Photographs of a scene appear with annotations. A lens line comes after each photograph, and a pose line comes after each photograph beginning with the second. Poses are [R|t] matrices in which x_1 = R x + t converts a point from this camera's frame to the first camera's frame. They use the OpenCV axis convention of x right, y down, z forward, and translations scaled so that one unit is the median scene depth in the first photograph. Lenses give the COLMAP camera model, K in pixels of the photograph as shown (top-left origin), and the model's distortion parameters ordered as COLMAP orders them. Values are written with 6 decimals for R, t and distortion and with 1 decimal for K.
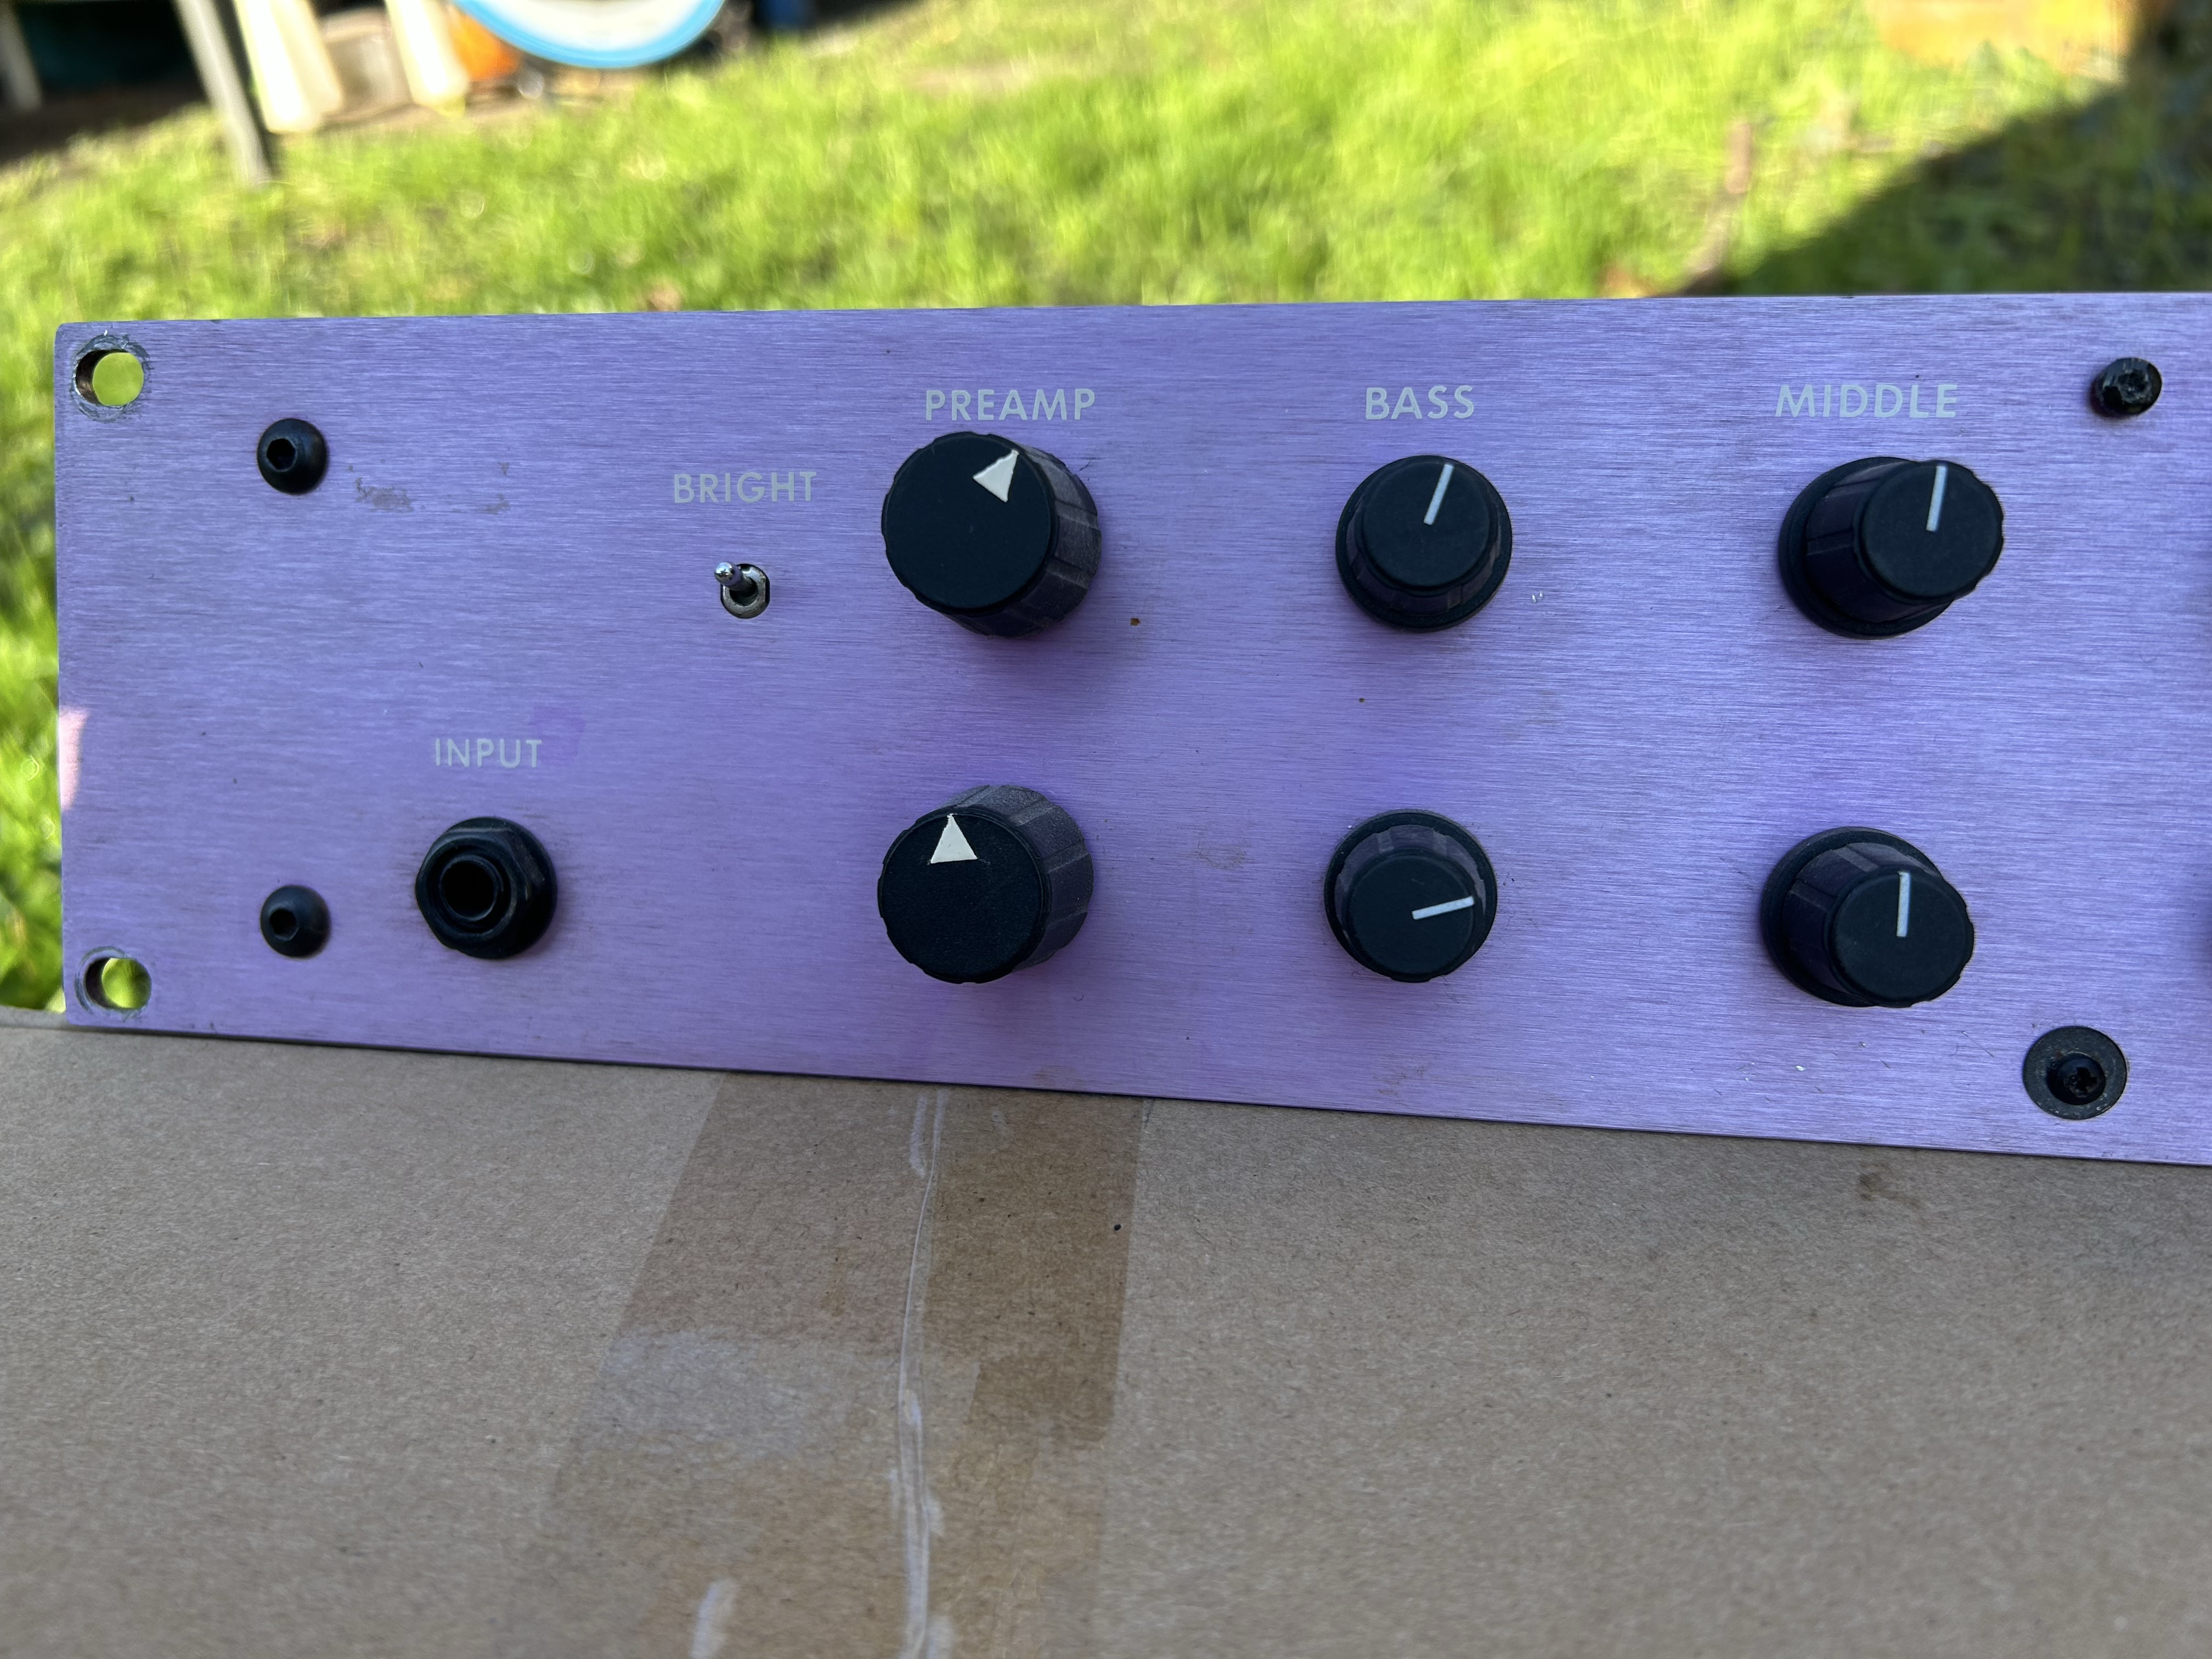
lens RADIAL K [[1662.0, 0, 1106.0], [0, 1662.0, 829.5], [0, 0, 1]] dist [0.007753, -0.053873]
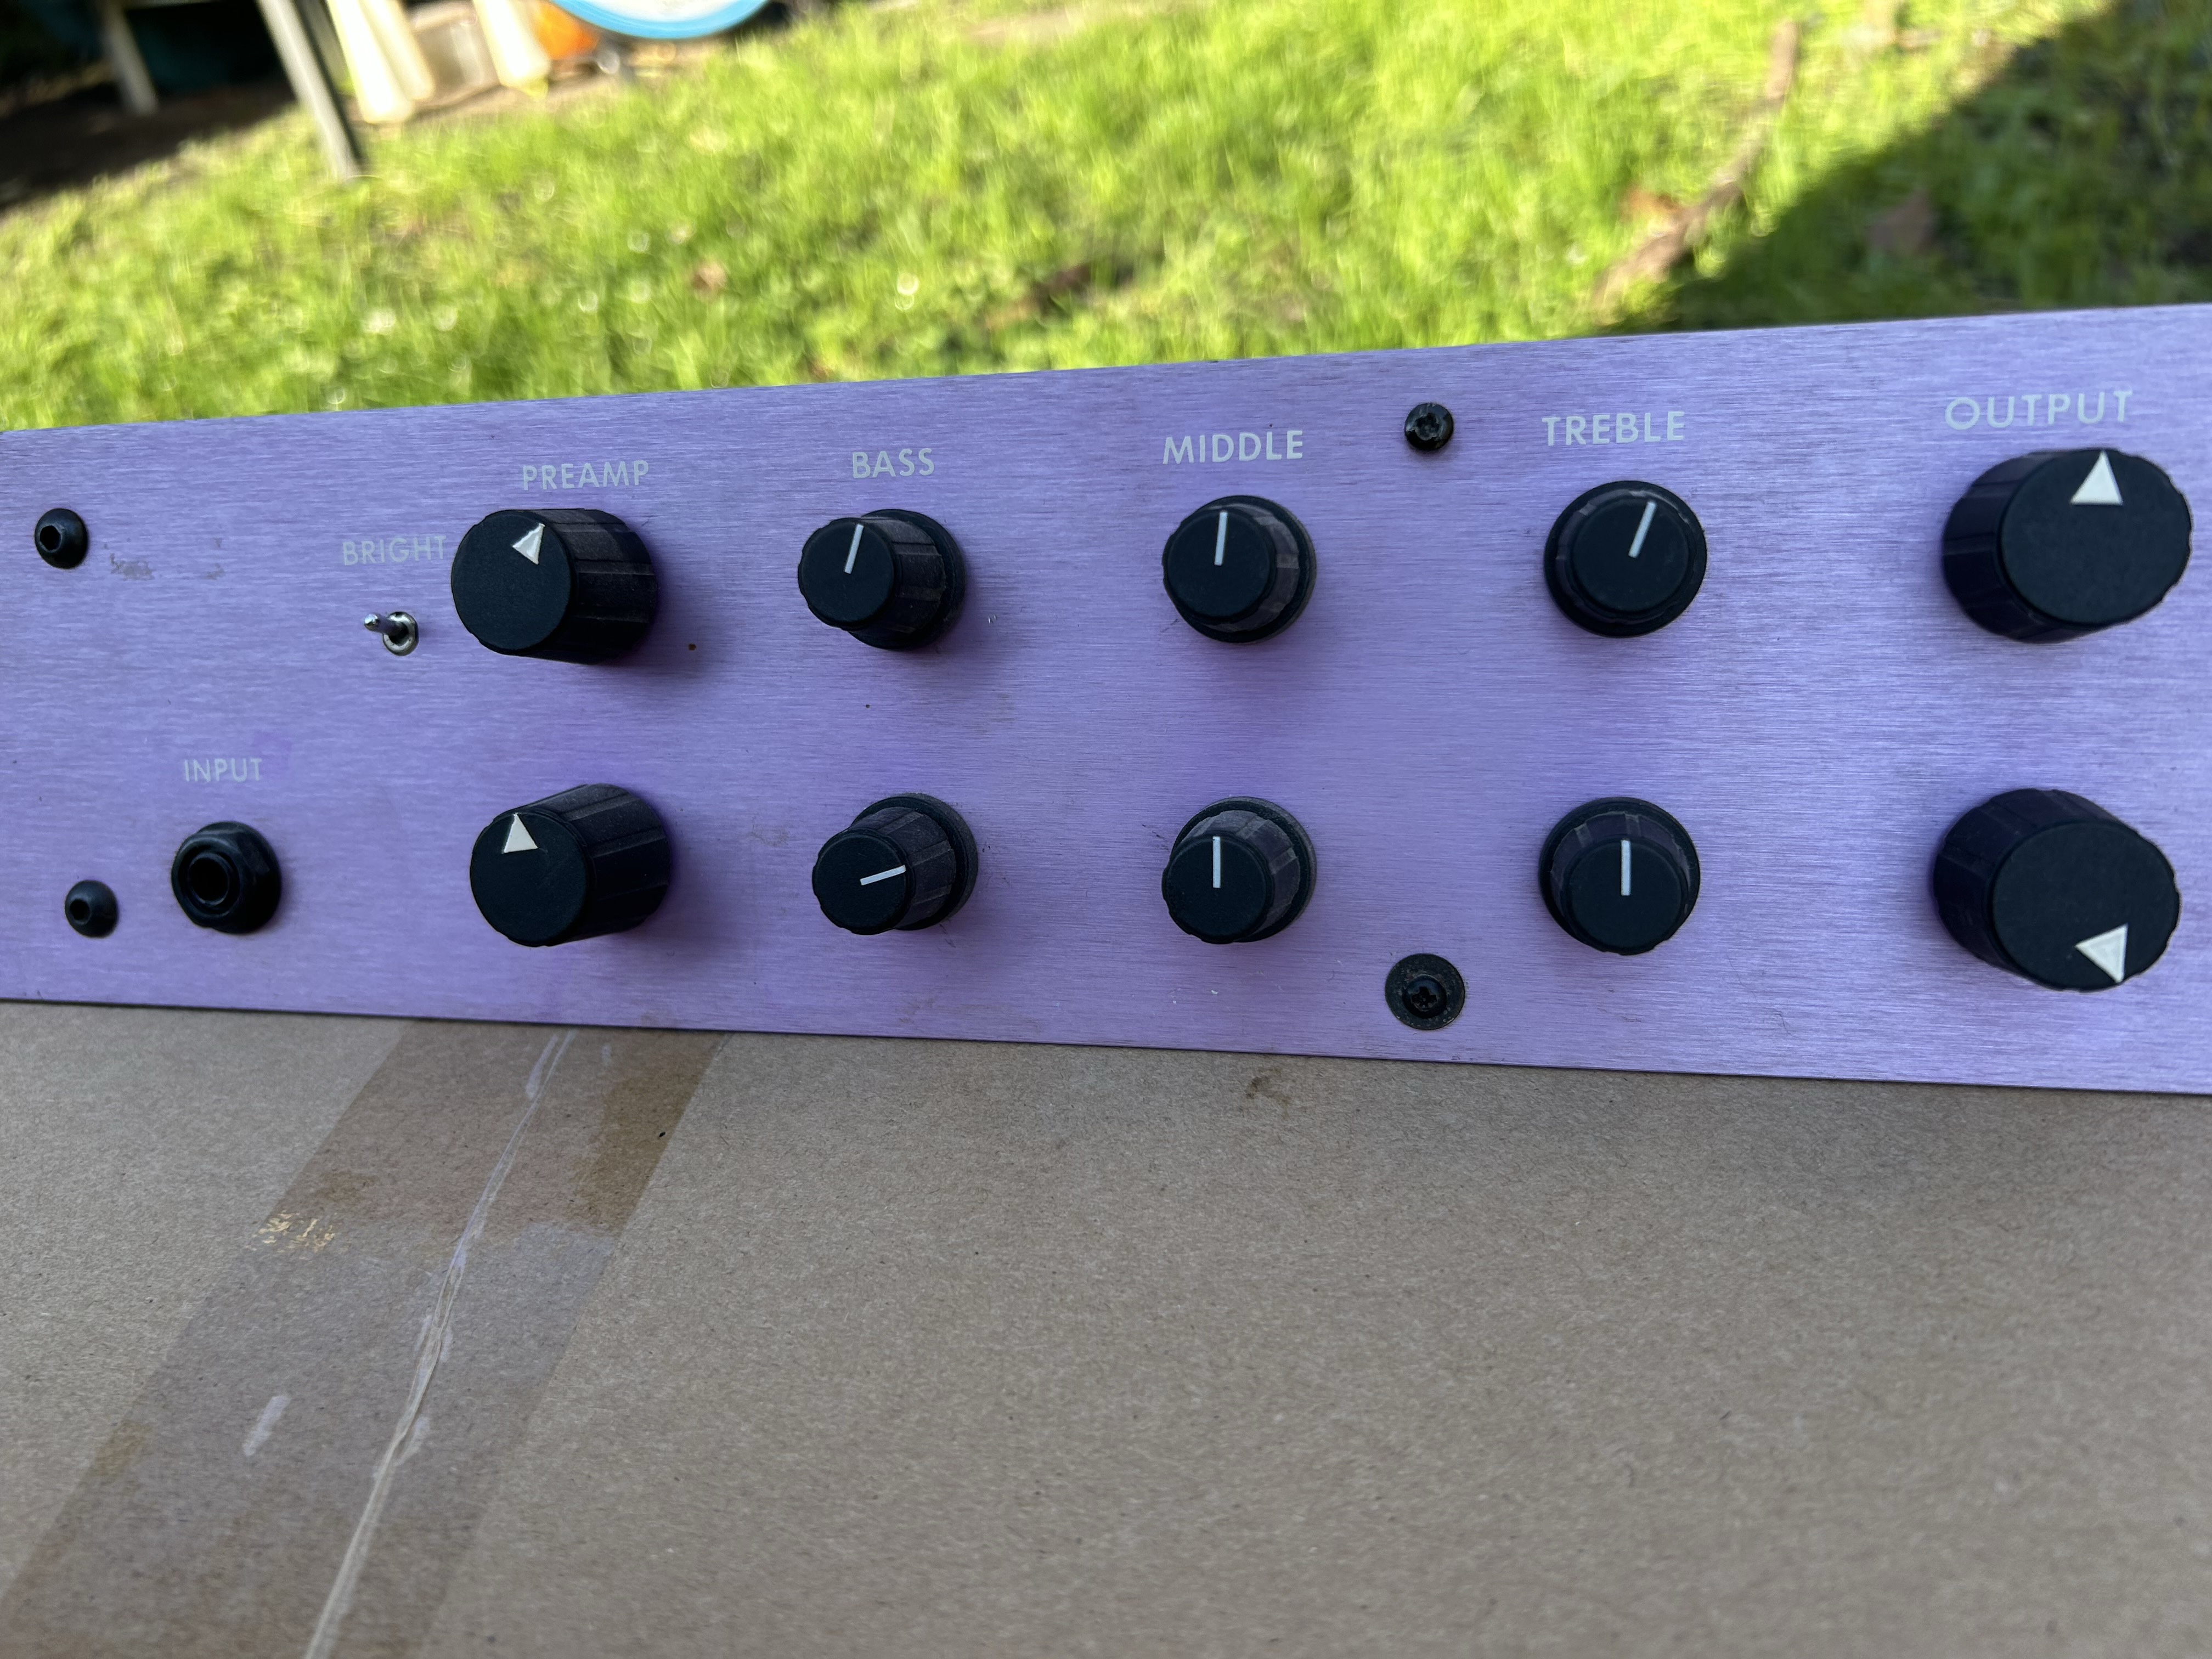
lens RADIAL K [[1650.7, 0, 1144.6], [0, 1650.7, 822.4], [0, 0, 1]] dist [0.021560, -0.049291]
pose [[0.996899, -0.035268, -0.070341, 0.417008], [0.038004, 0.998557, 0.037942, -0.028537], [0.068901, -0.040498, 0.996801, -0.199335]]
